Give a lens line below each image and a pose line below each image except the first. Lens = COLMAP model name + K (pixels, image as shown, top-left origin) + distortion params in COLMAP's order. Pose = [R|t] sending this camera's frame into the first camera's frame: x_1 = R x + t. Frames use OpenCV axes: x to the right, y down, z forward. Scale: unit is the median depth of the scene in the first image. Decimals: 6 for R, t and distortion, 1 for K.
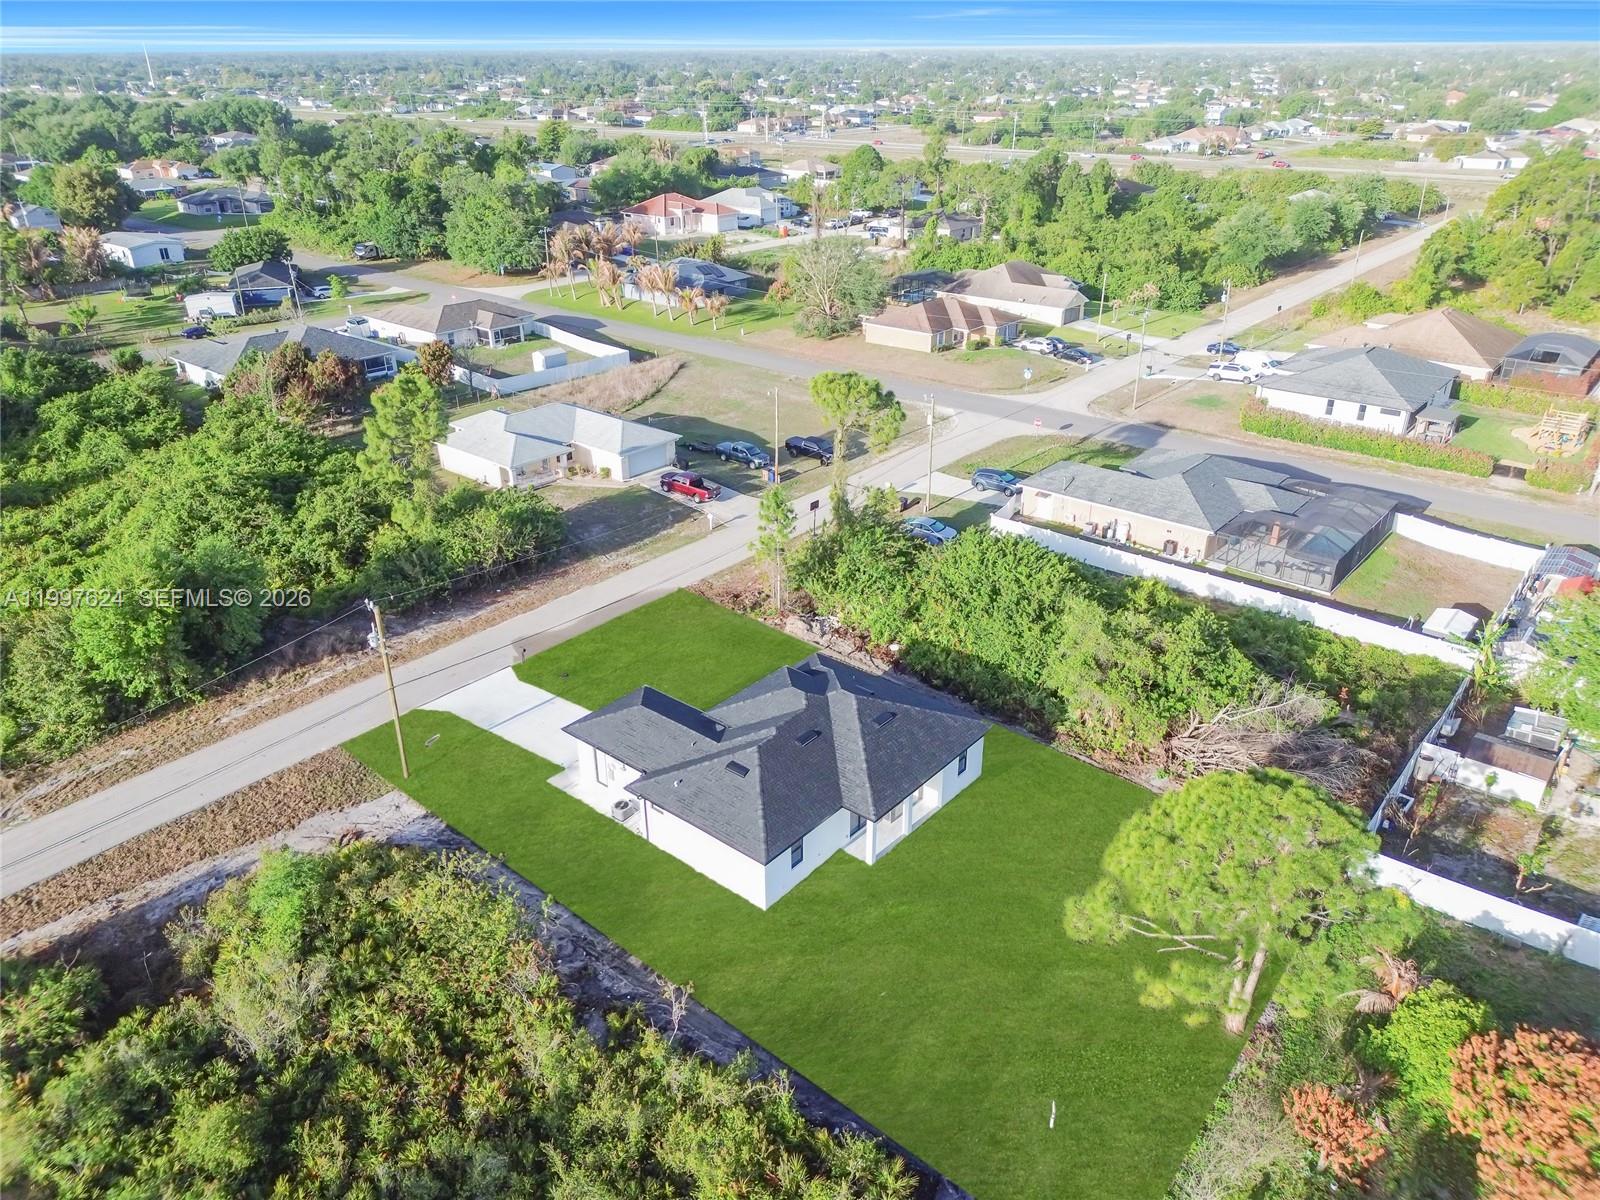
lens RADIAL K [[1119.9, 0, 797.7], [0, 1119.9, 600.1], [0, 0, 1]] dist [0.057408, -0.057411]
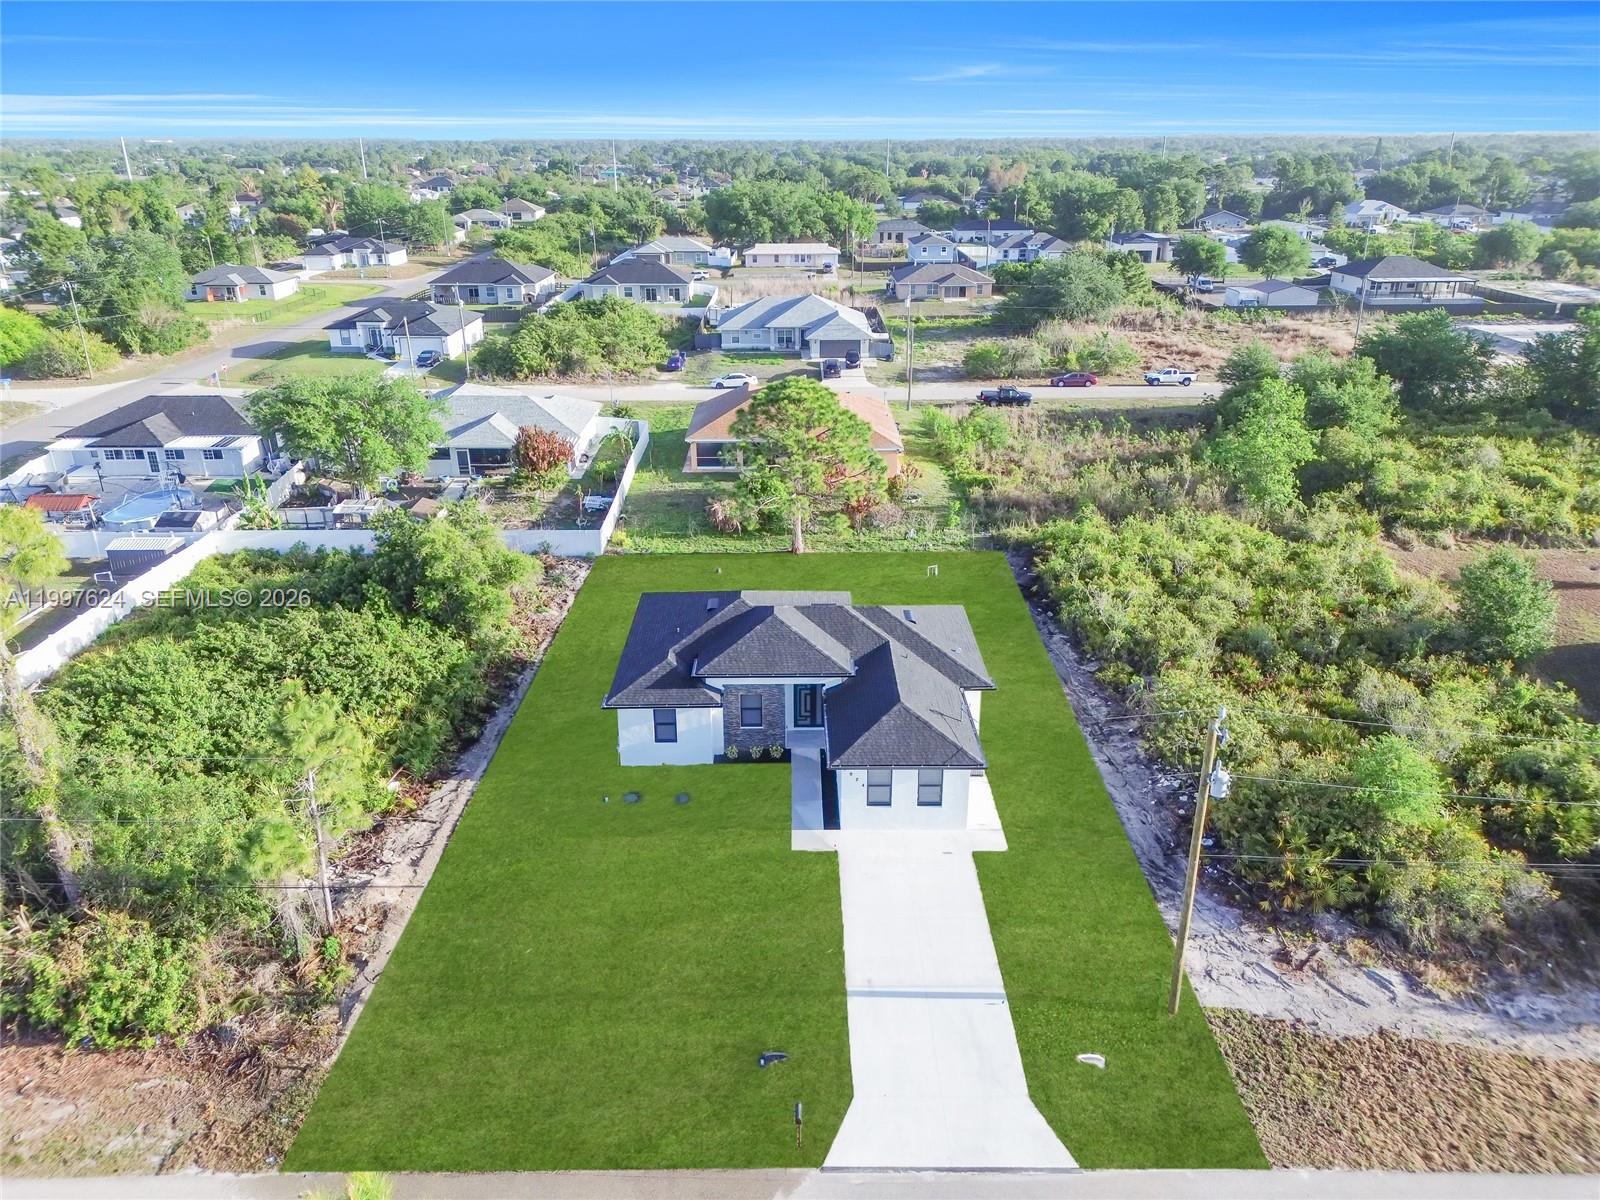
lens RADIAL K [[1117.6, 0, 800.0], [0, 1117.6, 600.0], [0, 0, 1]] dist [0.076498, -0.091007]
pose [[-0.651182, -0.282446, 0.704405, -0.545546], [0.337769, 0.723310, 0.602274, -0.385614], [-0.679613, 0.630117, -0.375604, 1.166632]]
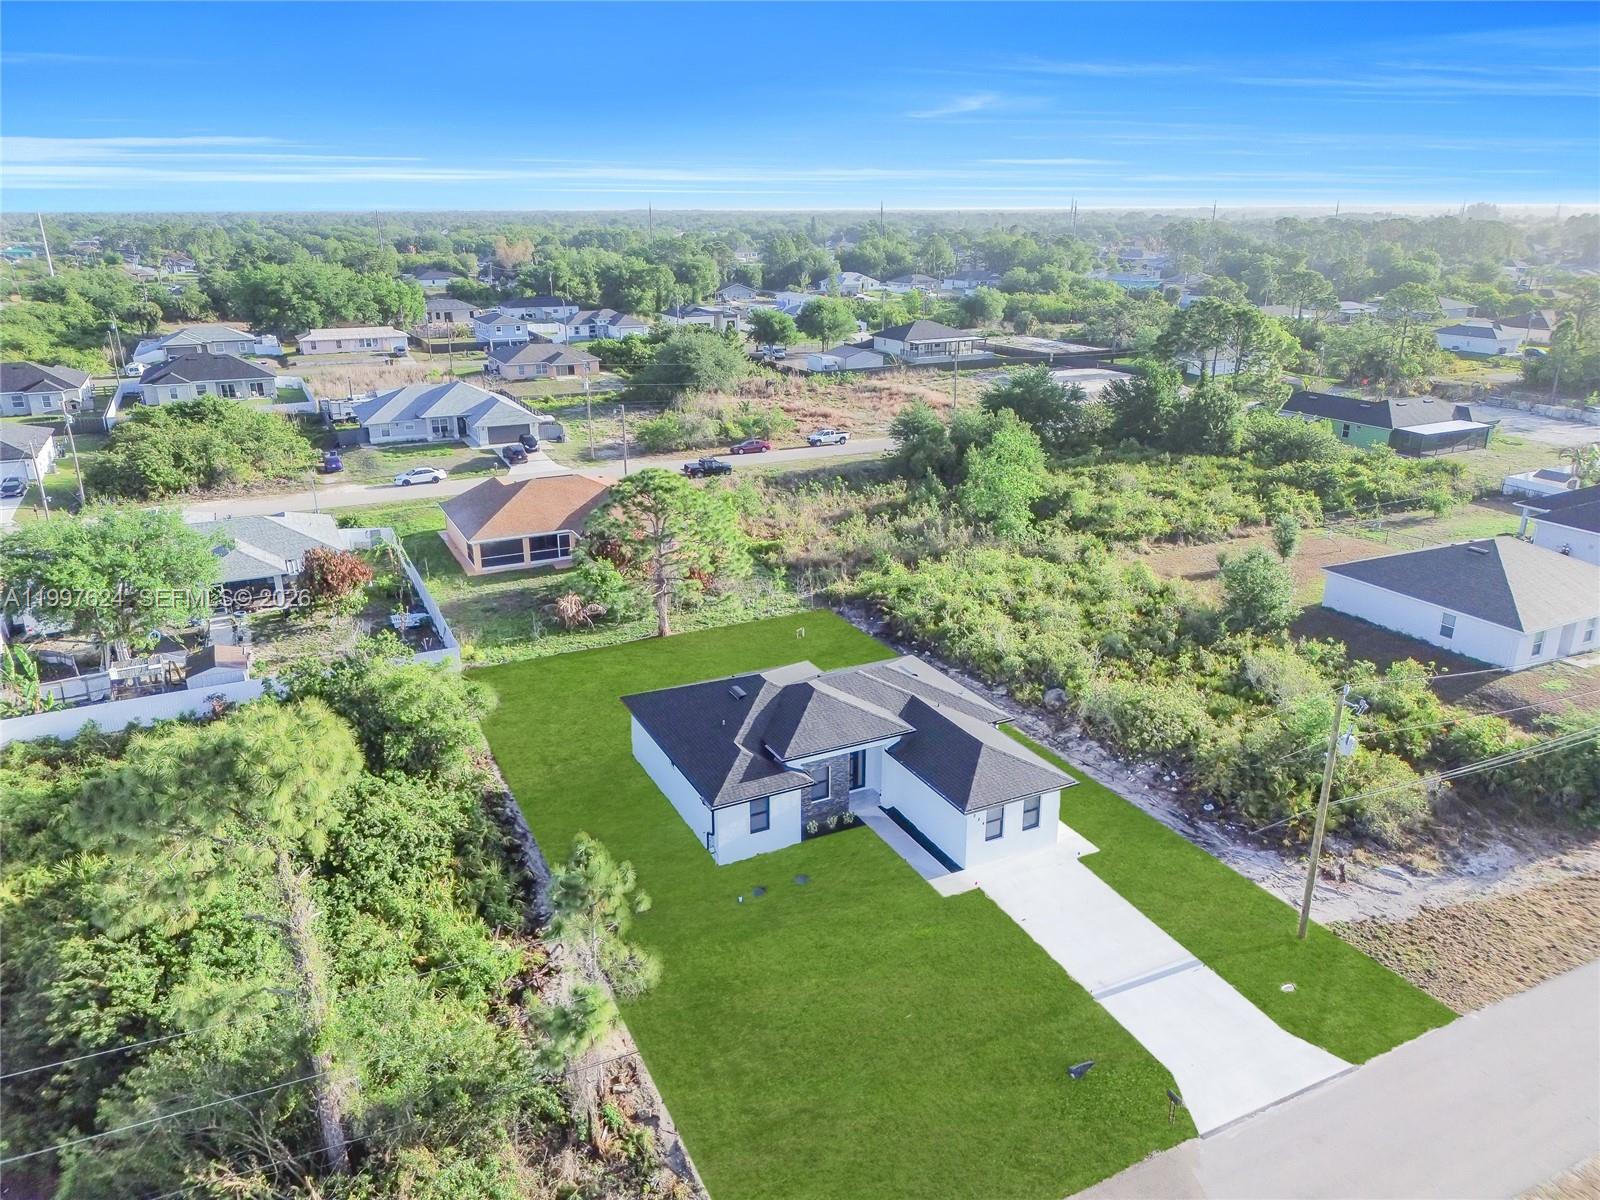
lens RADIAL K [[1117.6, 0, 800.0], [0, 1117.6, 600.0], [0, 0, 1]] dist [0.076498, -0.091007]
pose [[-0.918979, -0.123064, 0.374609, -0.284725], [0.178580, 0.717129, 0.673673, -0.515265], [-0.351548, 0.685989, -0.637050, 1.369634]]
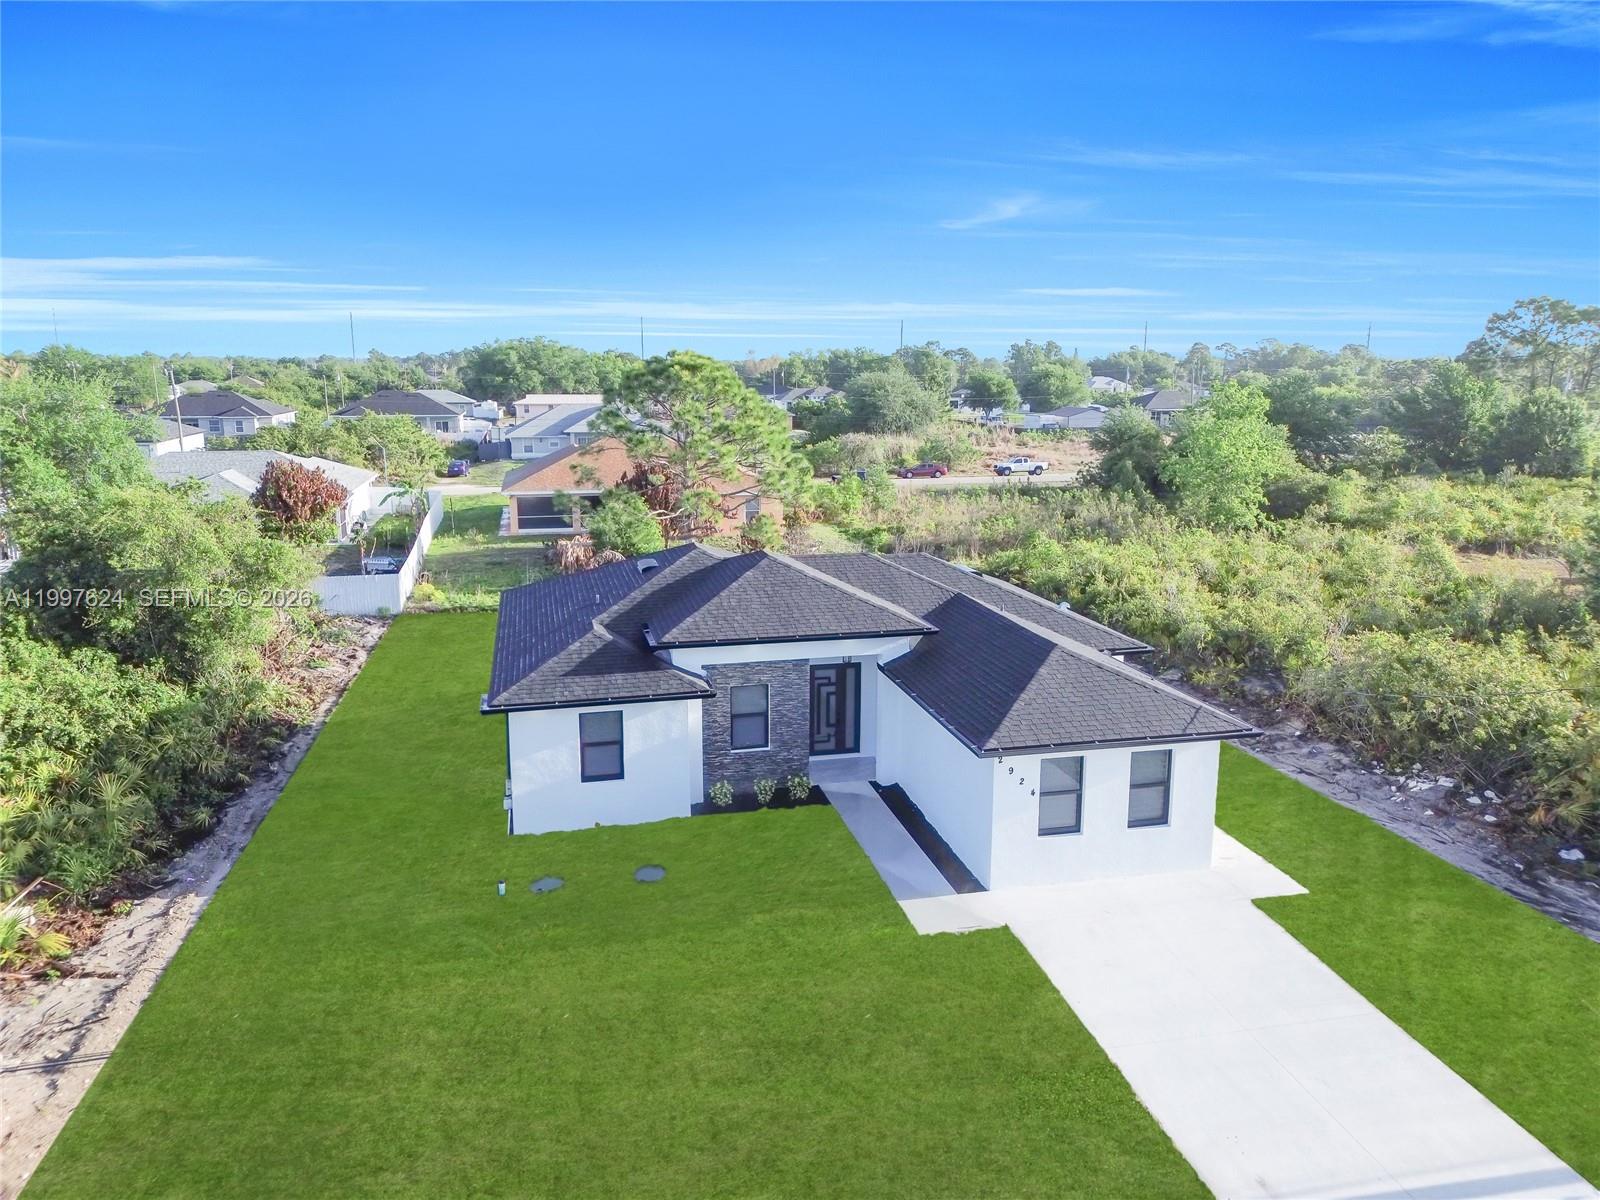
lens RADIAL K [[1119.9, 0, 797.7], [0, 1119.9, 600.1], [0, 0, 1]] dist [0.057408, -0.057411]
pose [[-0.802189, -0.118922, 0.585107, -0.273638], [0.264178, 0.808128, 0.526441, -0.144476], [-0.535447, 0.576877, -0.616855, 1.177398]]
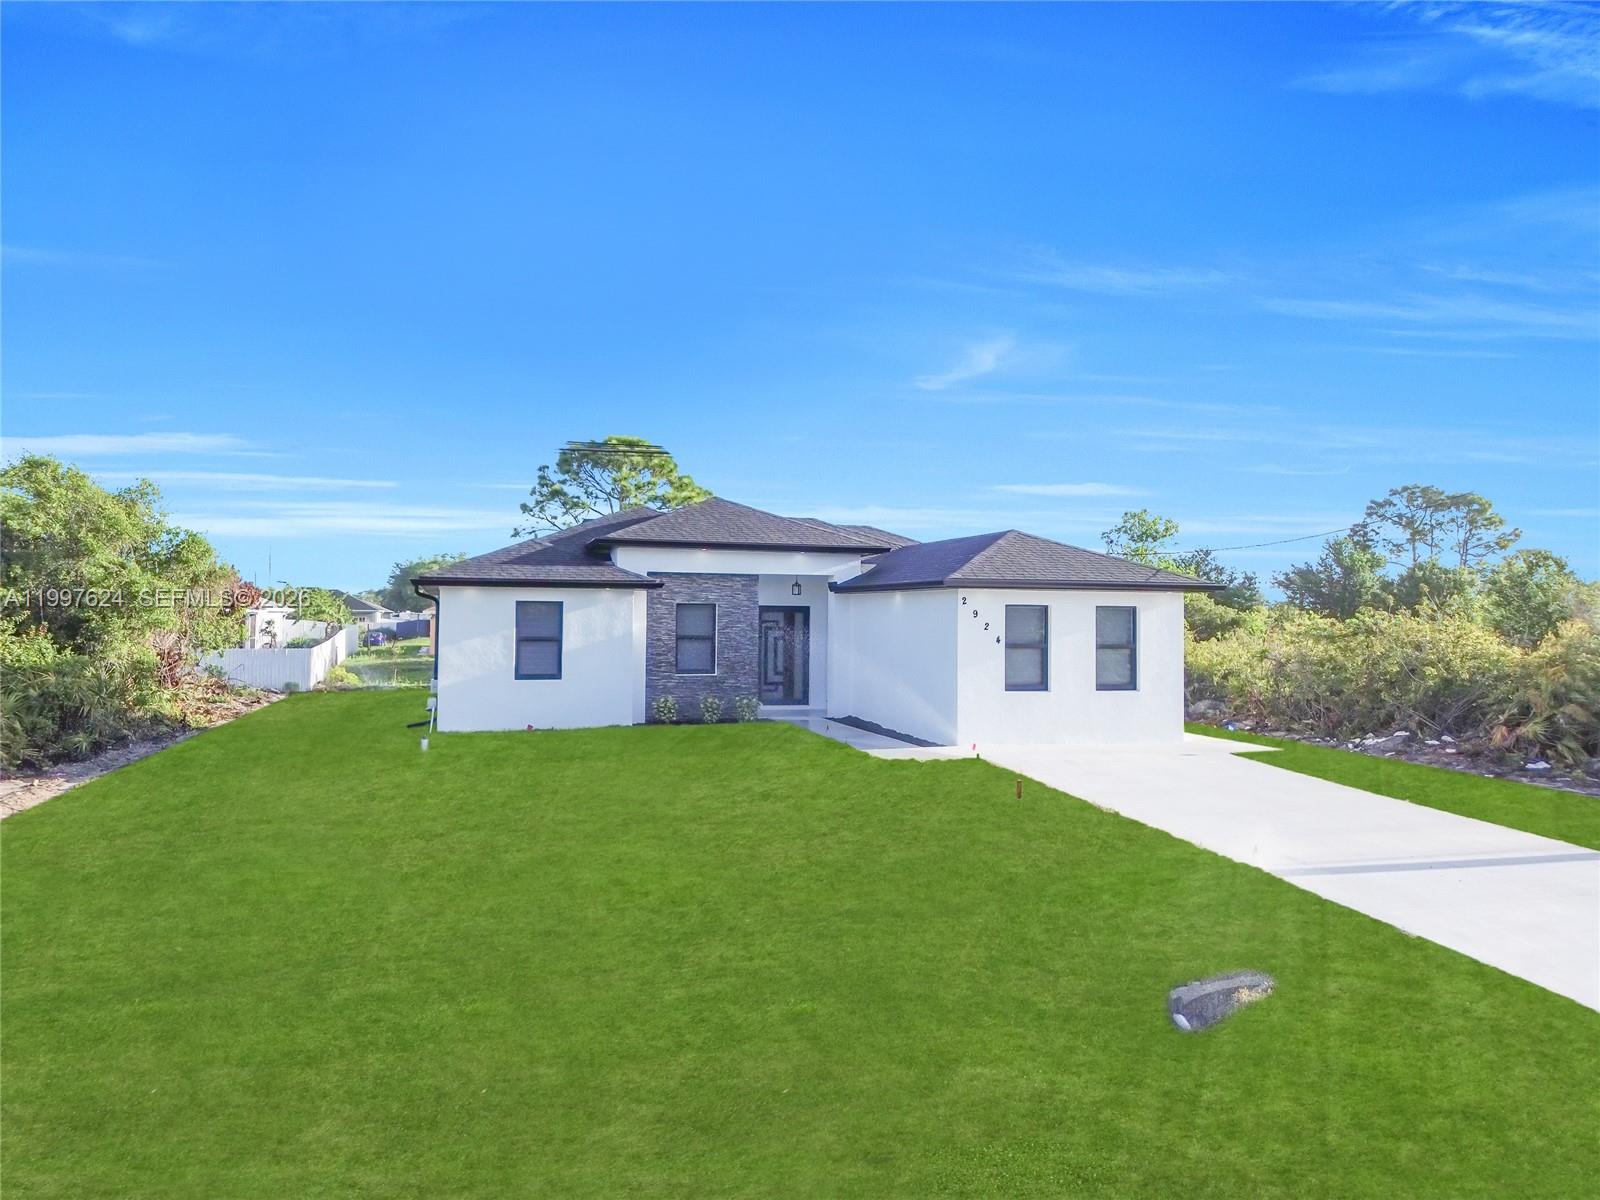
lens RADIAL K [[1117.6, 0, 800.0], [0, 1117.6, 600.0], [0, 0, 1]] dist [0.076498, -0.091007]
pose [[-0.844328, 0.004922, 0.535804, -0.264445], [0.229564, 0.906860, 0.353419, -0.038833], [-0.484160, 0.421403, -0.766817, 1.235294]]
